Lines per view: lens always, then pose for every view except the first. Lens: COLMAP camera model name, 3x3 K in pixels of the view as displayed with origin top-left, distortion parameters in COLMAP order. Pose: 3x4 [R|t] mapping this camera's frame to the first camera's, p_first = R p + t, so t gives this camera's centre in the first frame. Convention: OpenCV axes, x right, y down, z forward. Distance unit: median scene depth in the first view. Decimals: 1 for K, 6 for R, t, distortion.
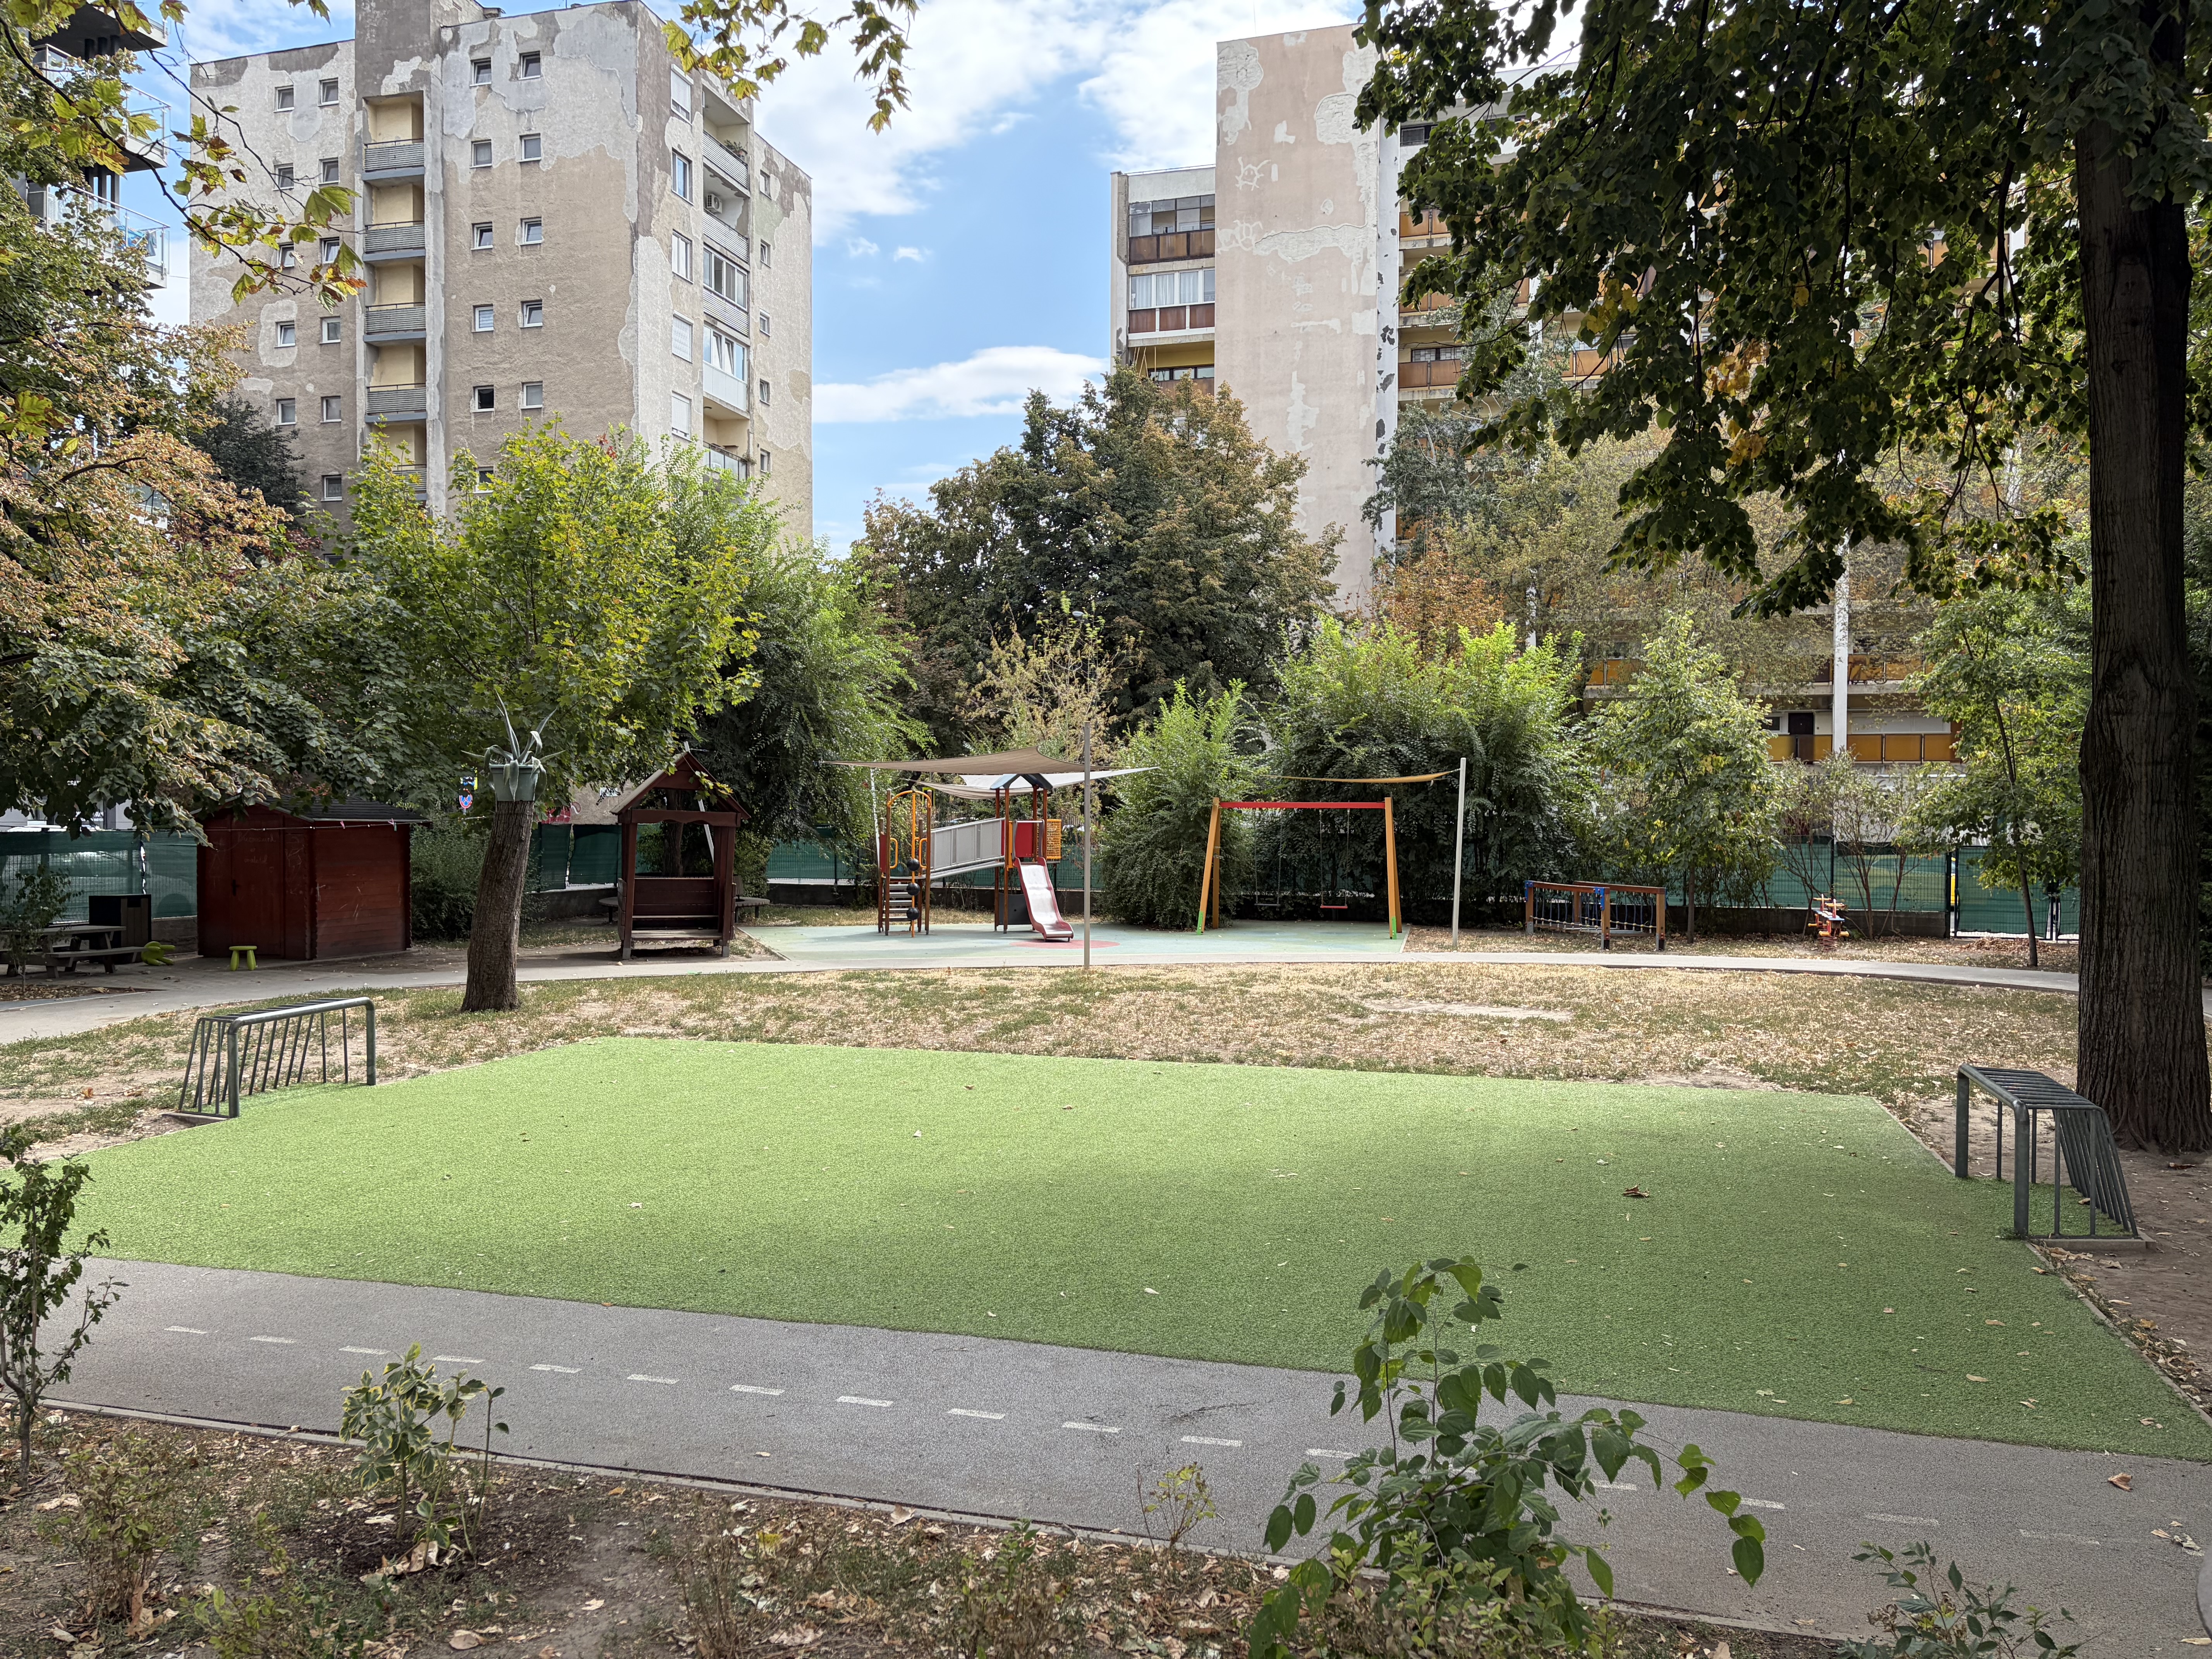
lens RADIAL K [[1668.2, 0, 1100.9], [0, 1668.2, 832.2], [0, 0, 1]] dist [0.052810, -0.054112]
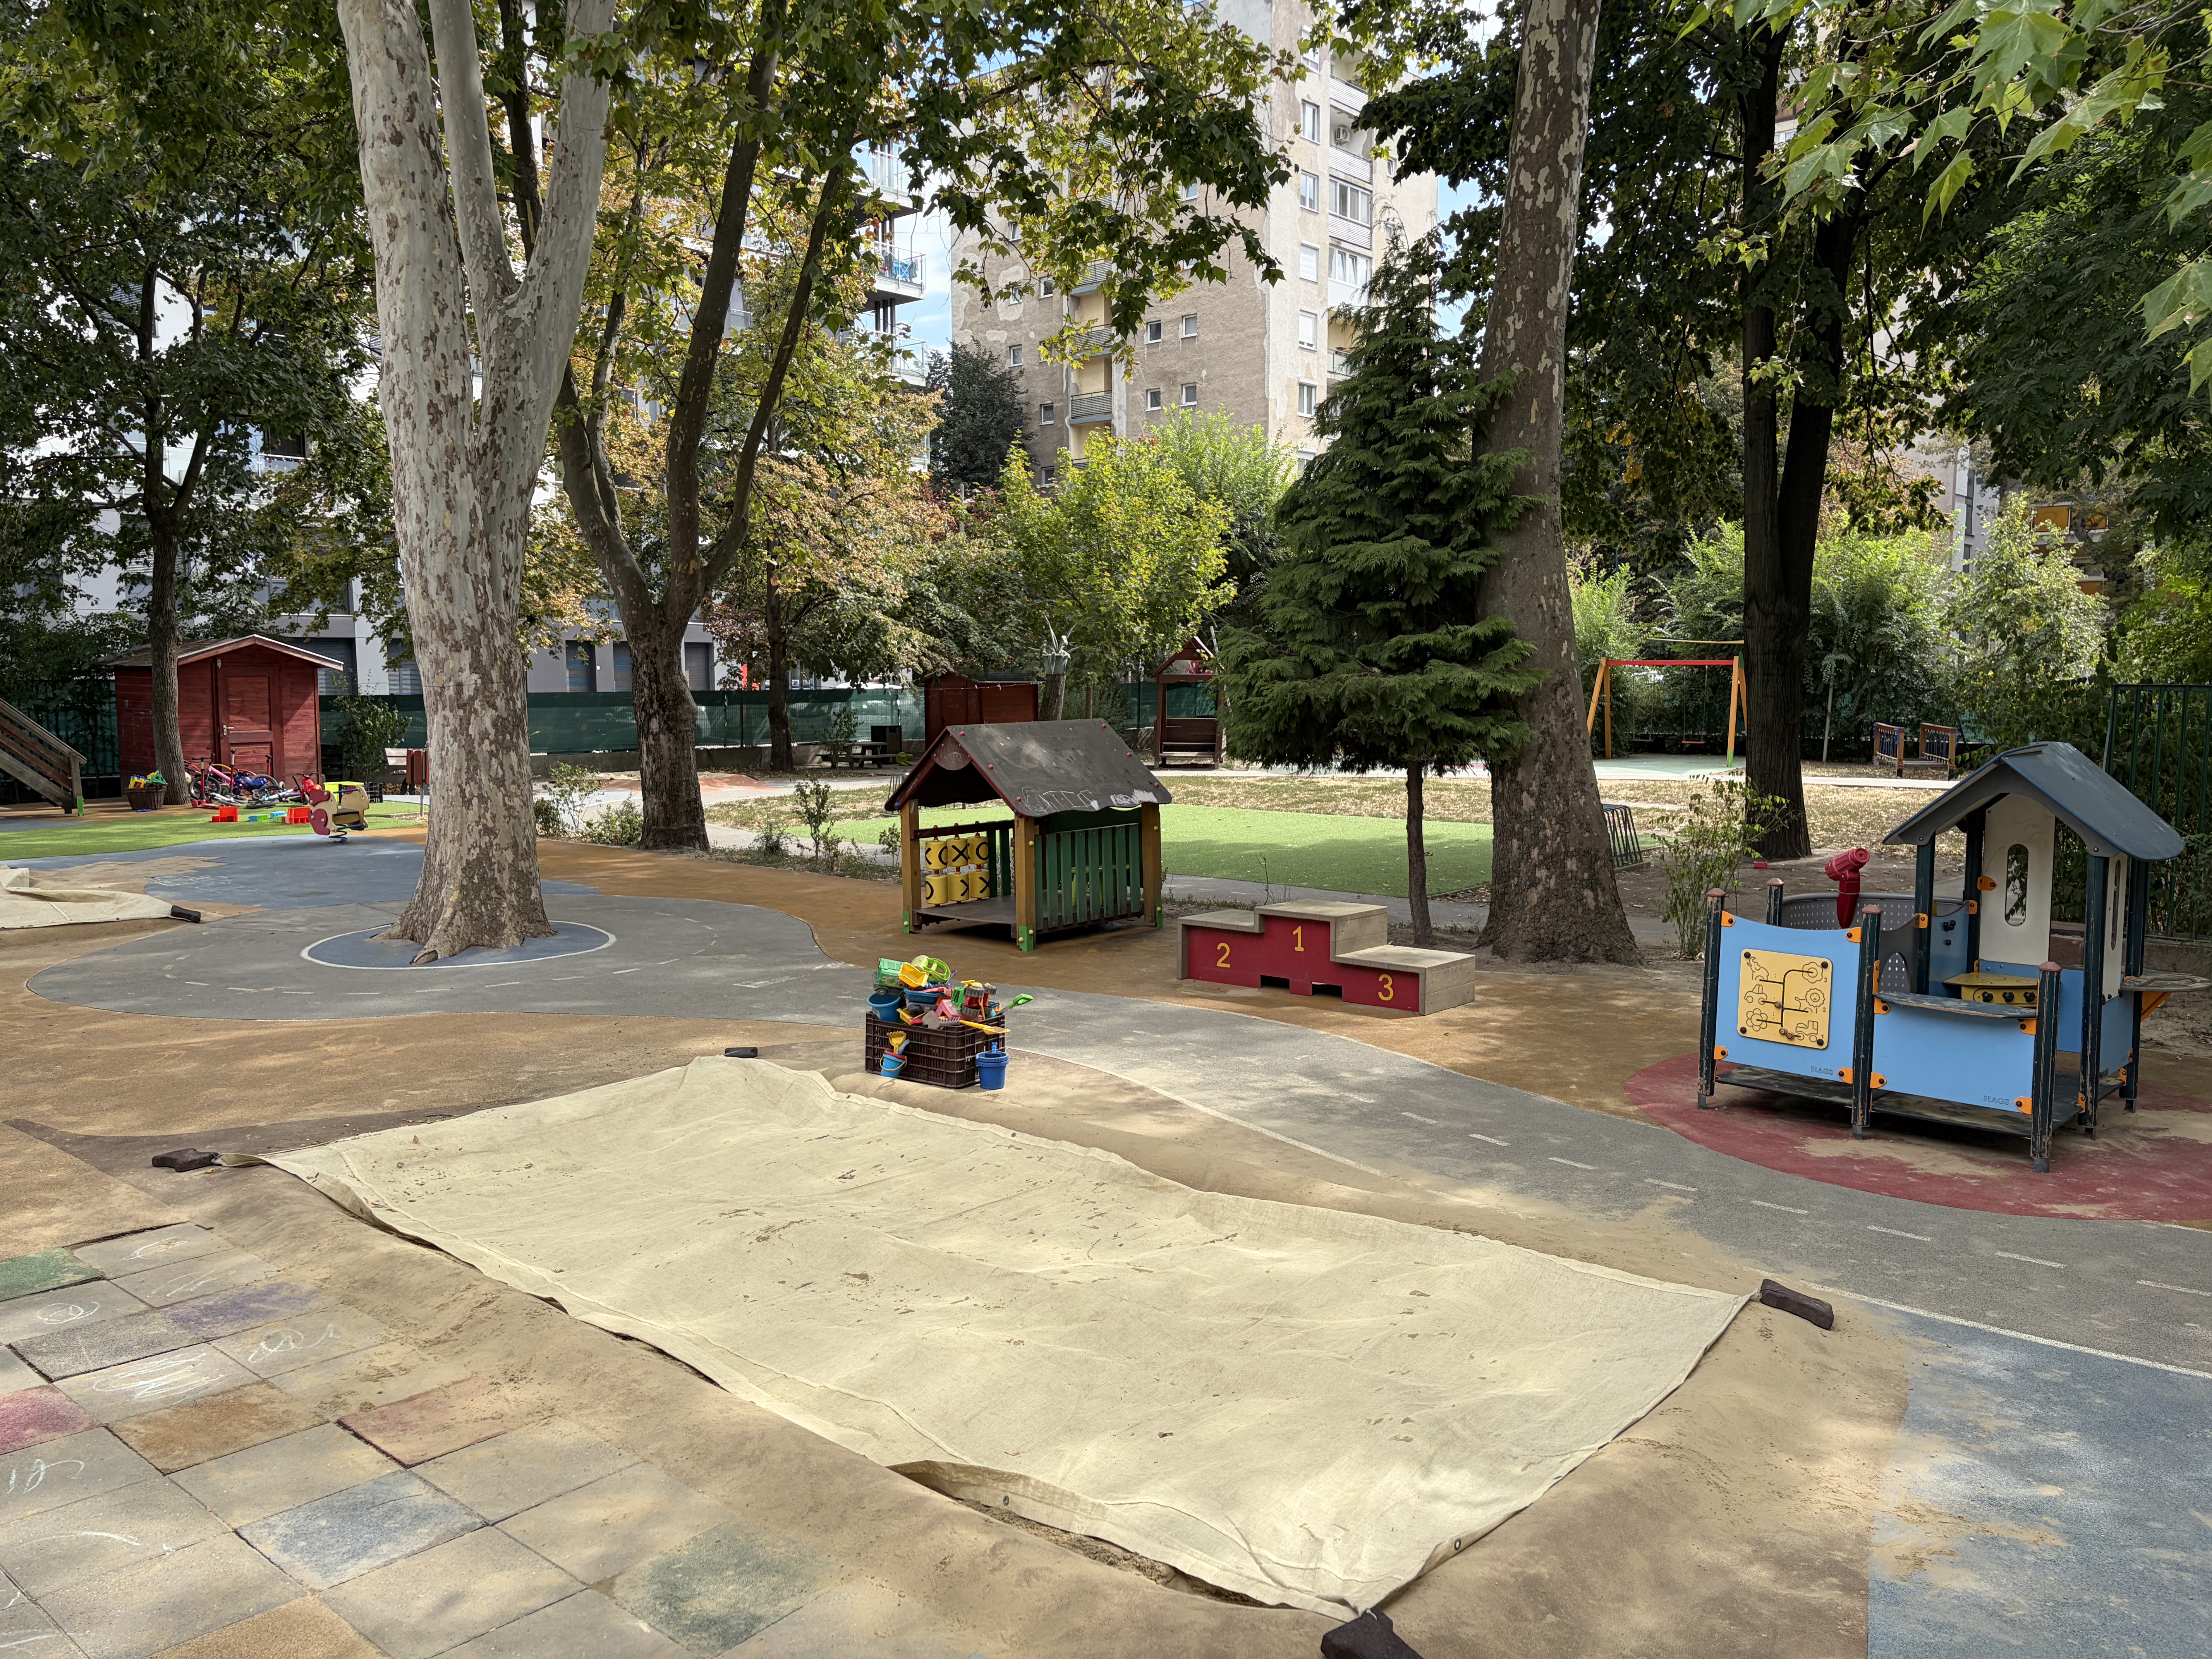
lens RADIAL K [[1668.2, 0, 1103.0], [0, 1668.2, 834.0], [0, 0, 1]] dist [0.052810, -0.054112]
pose [[0.911398, 0.033377, -0.410170, 0.360634], [0.005220, 0.995688, 0.092620, -0.009820], [0.411493, -0.086554, 0.907294, -0.520793]]
